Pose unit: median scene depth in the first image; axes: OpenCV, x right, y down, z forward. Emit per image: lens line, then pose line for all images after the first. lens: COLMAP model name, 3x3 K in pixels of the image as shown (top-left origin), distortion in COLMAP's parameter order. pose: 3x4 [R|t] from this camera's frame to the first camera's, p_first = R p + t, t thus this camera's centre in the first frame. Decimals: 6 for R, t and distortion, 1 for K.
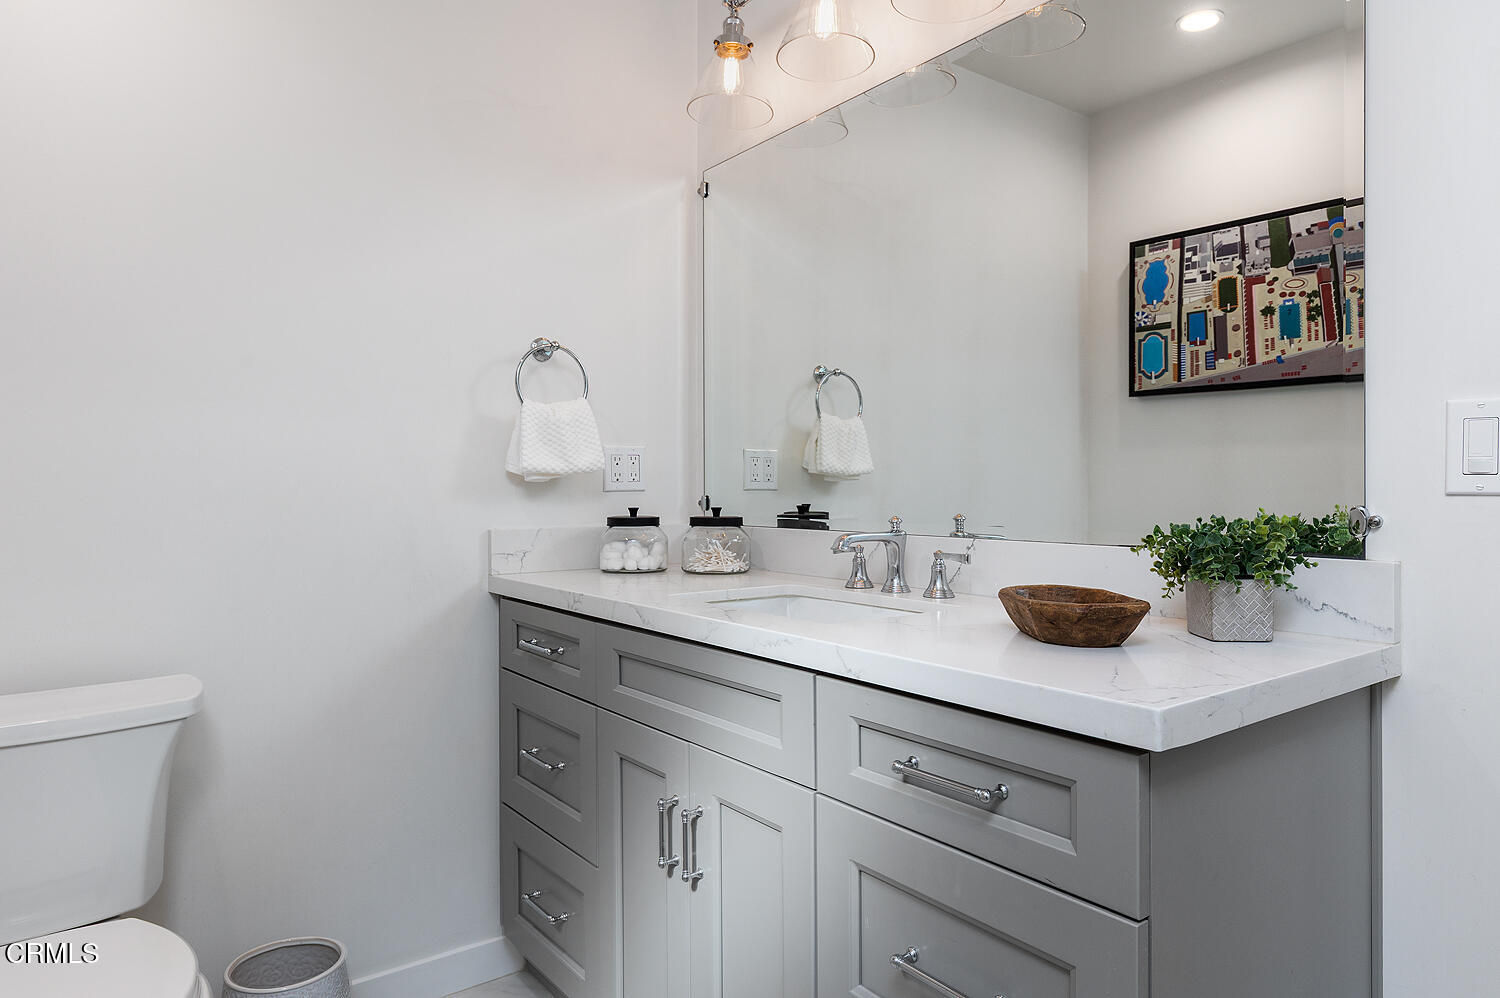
lens RADIAL K [[939.9, 0, 750.0], [0, 939.9, 499.0], [0, 0, 1]] dist [0.001125, 0.000213]
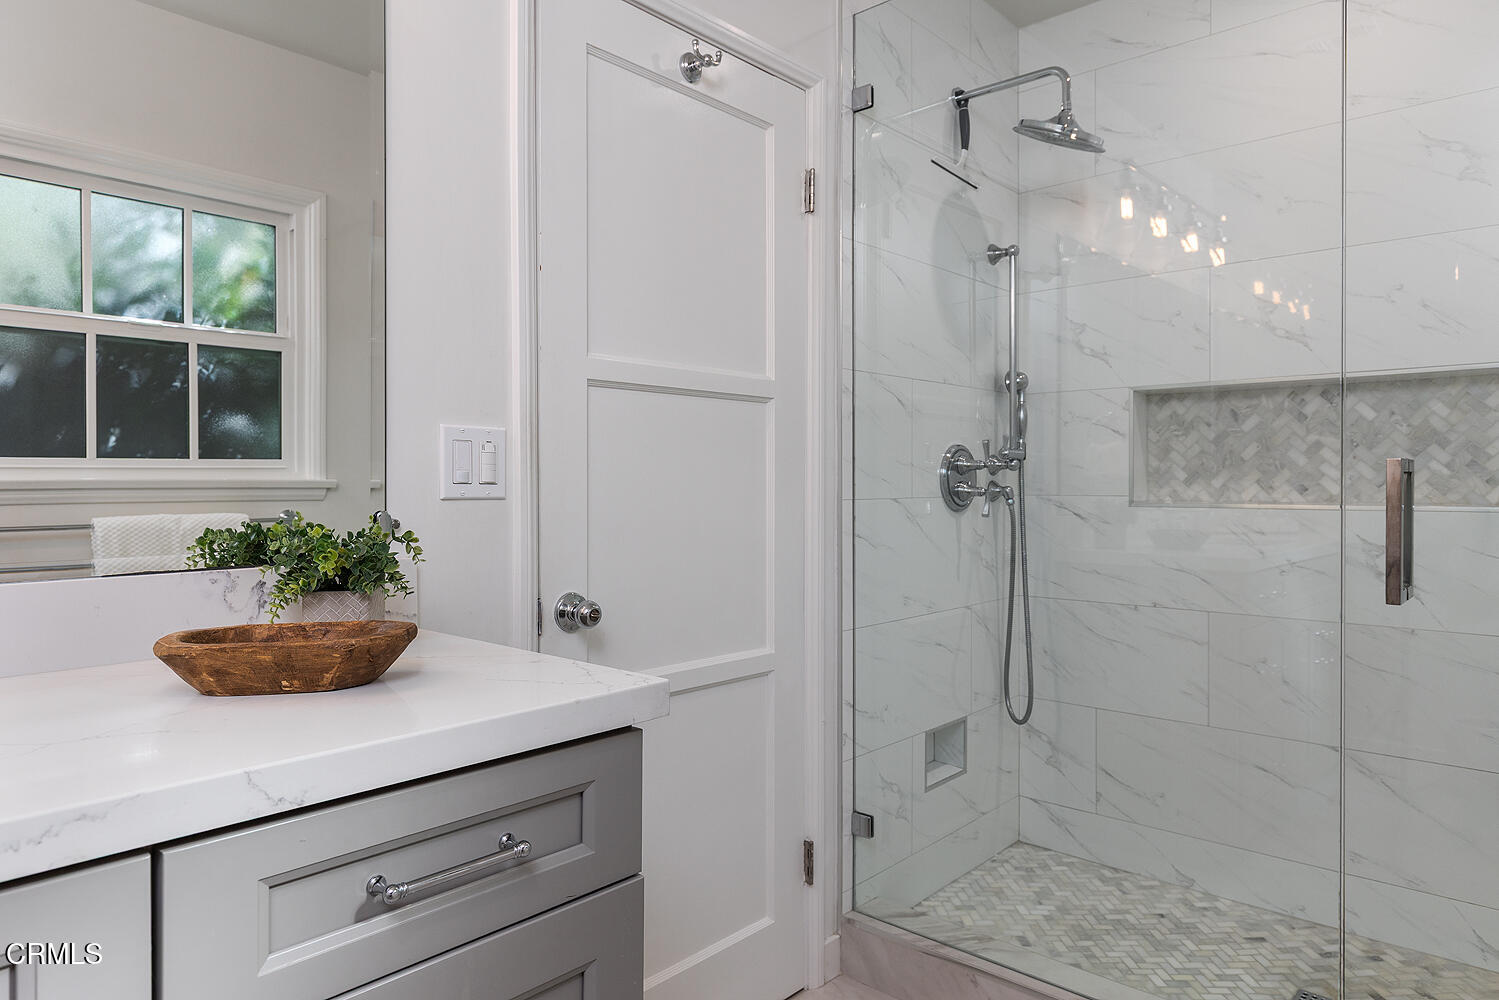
lens RADIAL K [[939.3, 0, 749.5], [0, 939.3, 500.0], [0, 0, 1]] dist [0.001125, 0.000213]
pose [[-0.194101, -0.004333, 0.980972, -0.593827], [0.017169, 0.999822, 0.007813, -0.018482], [-0.980831, 0.018359, -0.193992, 0.844796]]
